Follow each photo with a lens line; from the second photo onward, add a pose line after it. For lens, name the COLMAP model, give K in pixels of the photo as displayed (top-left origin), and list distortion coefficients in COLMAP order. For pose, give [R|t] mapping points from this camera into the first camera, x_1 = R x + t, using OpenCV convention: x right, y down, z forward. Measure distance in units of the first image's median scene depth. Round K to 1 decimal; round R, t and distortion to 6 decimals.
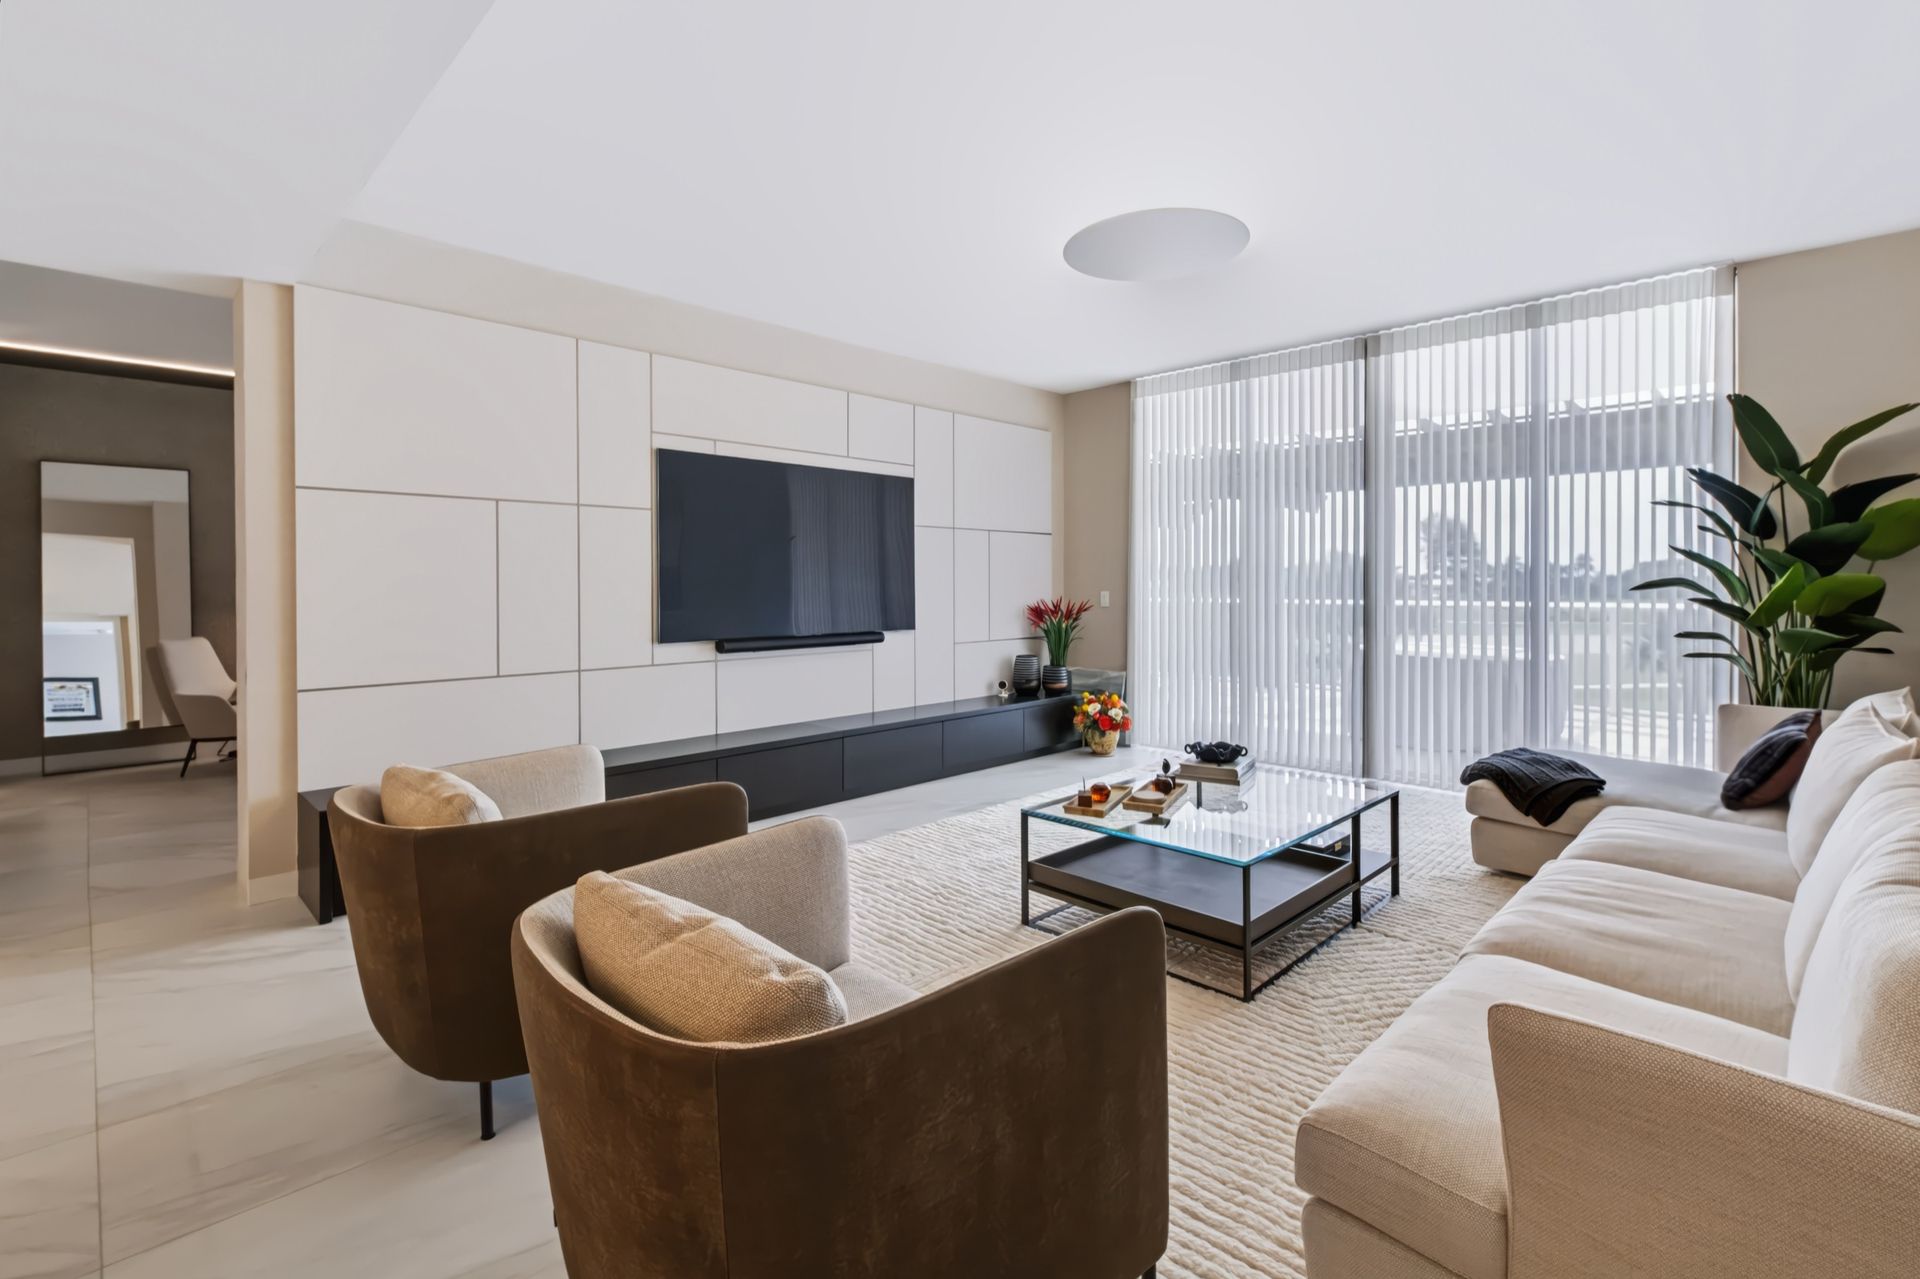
lens RADIAL K [[864.5, 0, 959.9], [0, 864.5, 584.2], [0, 0, 1]] dist [-0.000845, -0.000547]
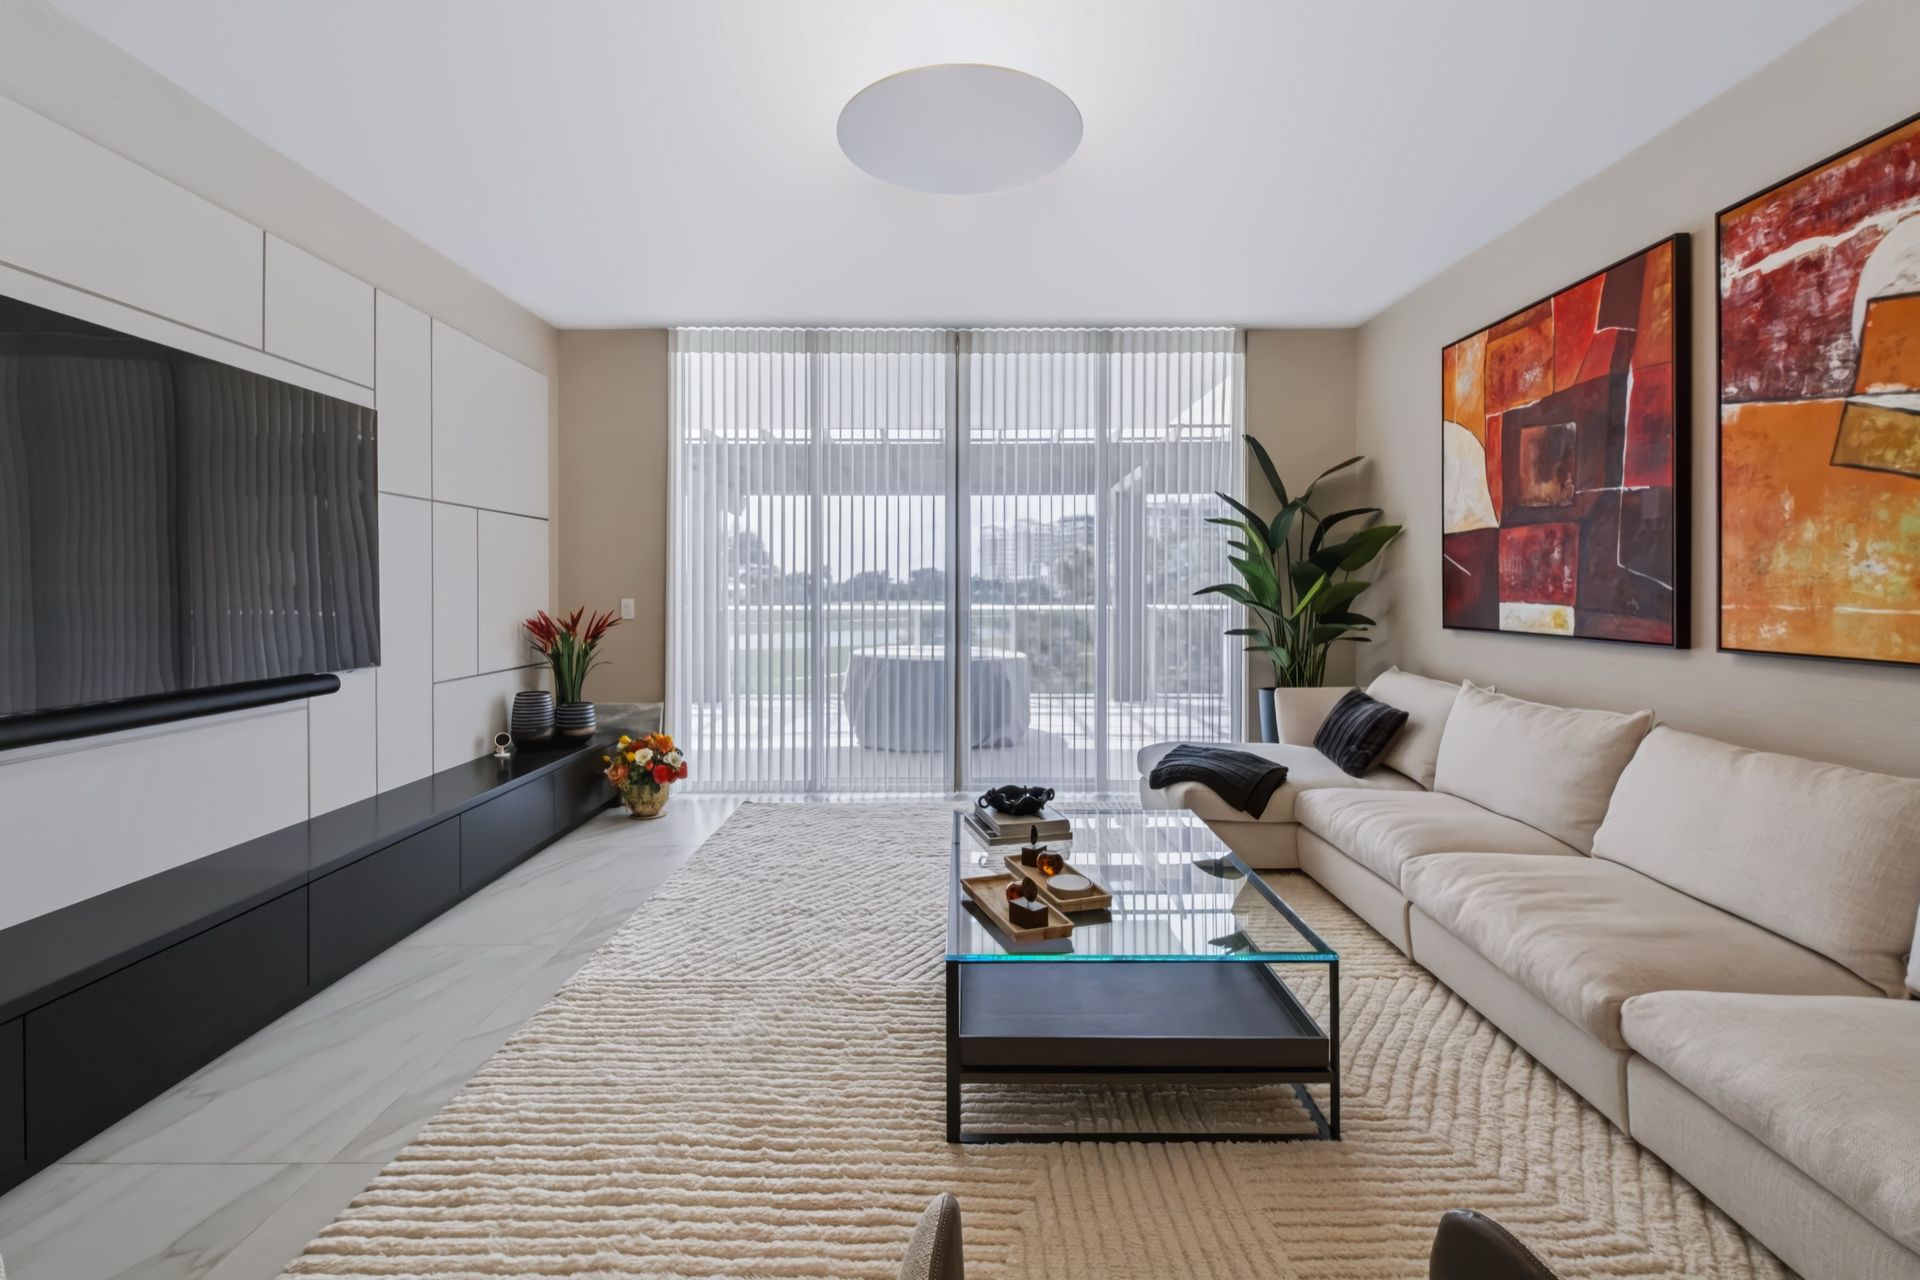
lens RADIAL K [[864.5, 0, 959.9], [0, 864.5, 584.7], [0, 0, 1]] dist [-0.000845, -0.000547]
pose [[0.705619, 0.003175, 0.708584, -0.186514], [0.000332, 0.999988, -0.004812, -0.000186], [-0.708591, 0.003631, 0.705610, 0.291444]]
